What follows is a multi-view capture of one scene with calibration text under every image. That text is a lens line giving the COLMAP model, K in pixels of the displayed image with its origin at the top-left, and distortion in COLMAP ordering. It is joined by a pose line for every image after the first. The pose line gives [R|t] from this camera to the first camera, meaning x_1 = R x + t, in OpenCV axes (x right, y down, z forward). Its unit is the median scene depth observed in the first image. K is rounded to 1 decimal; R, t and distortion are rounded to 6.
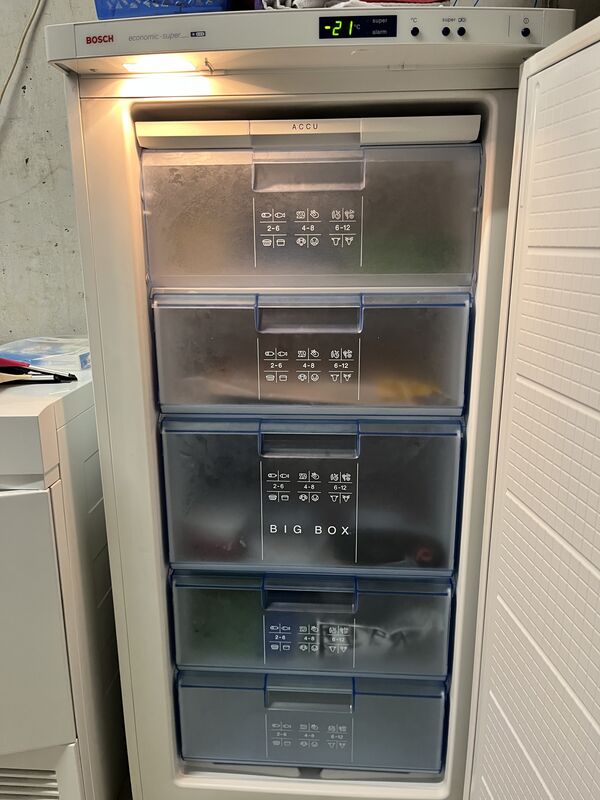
lens RADIAL K [[613.1, 0, 298.0], [0, 613.1, 403.8], [0, 0, 1]] dist [-0.004268, -0.048973]
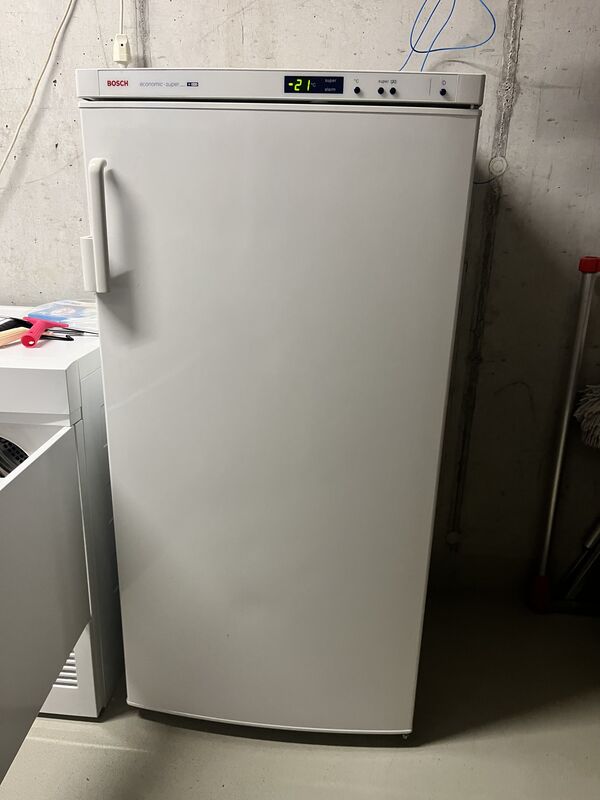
lens RADIAL K [[613.1, 0, 301.1], [0, 613.1, 398.1], [0, 0, 1]] dist [-0.004268, -0.048973]
pose [[0.998900, 0.041817, -0.021229, 0.068978], [-0.040278, 0.996845, 0.068393, -0.020663], [0.024022, -0.067463, 0.997433, -0.191900]]
